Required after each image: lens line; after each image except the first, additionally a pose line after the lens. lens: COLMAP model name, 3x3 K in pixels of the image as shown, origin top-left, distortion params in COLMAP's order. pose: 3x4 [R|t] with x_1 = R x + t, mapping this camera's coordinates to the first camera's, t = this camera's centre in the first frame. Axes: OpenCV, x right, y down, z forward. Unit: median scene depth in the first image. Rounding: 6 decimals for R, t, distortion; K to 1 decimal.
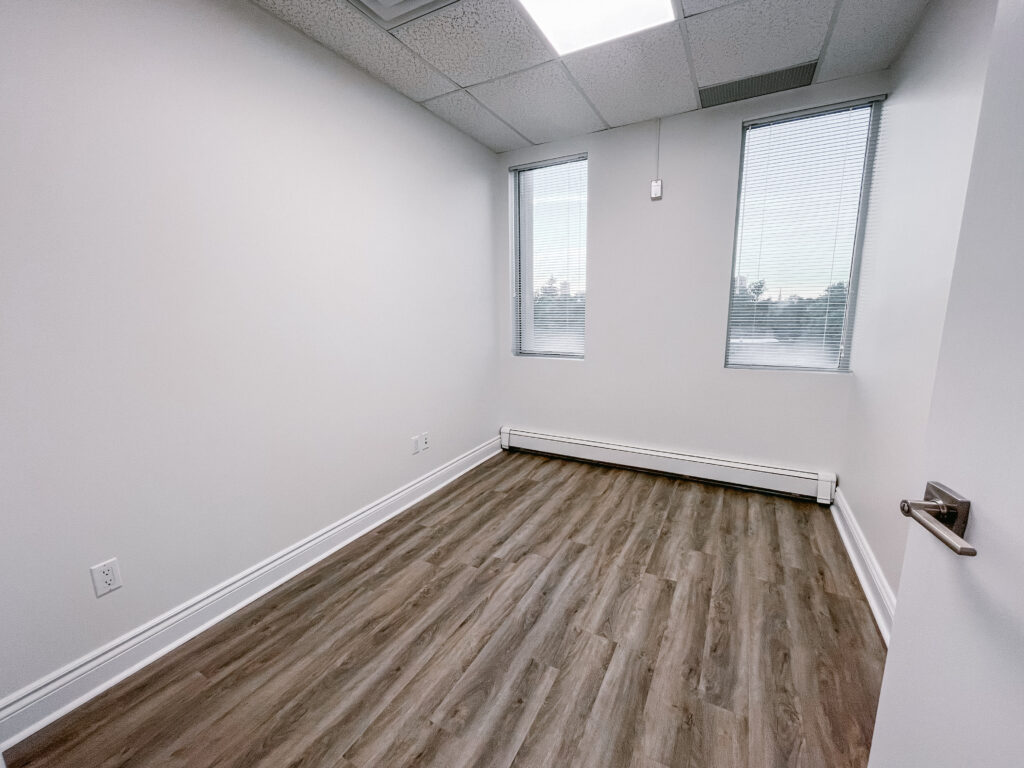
lens RADIAL K [[416.2, 0, 512.0], [0, 416.2, 384.0], [0, 0, 1]] dist [-0.001653, -0.000352]
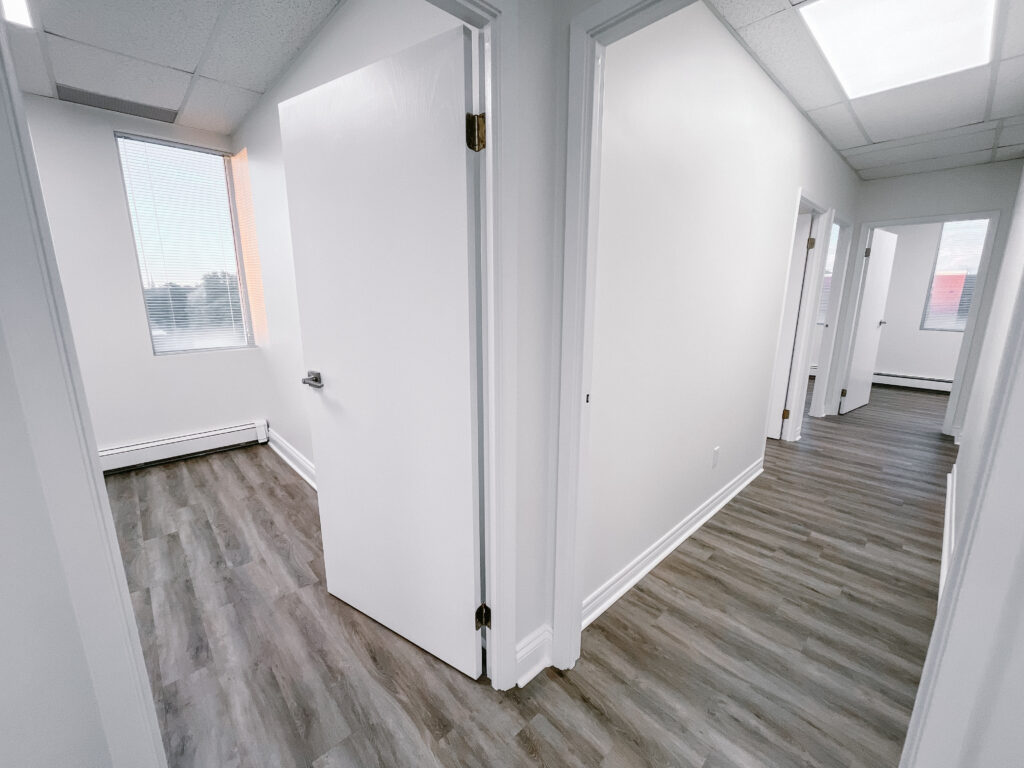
lens RADIAL K [[416.2, 0, 512.0], [0, 416.2, 384.0], [0, 0, 1]] dist [-0.001653, -0.000352]
pose [[0.303468, -0.187199, 0.934272, -0.387025], [0.161749, 0.976401, 0.143101, 0.046995], [-0.939013, 0.107691, 0.326586, -0.381071]]
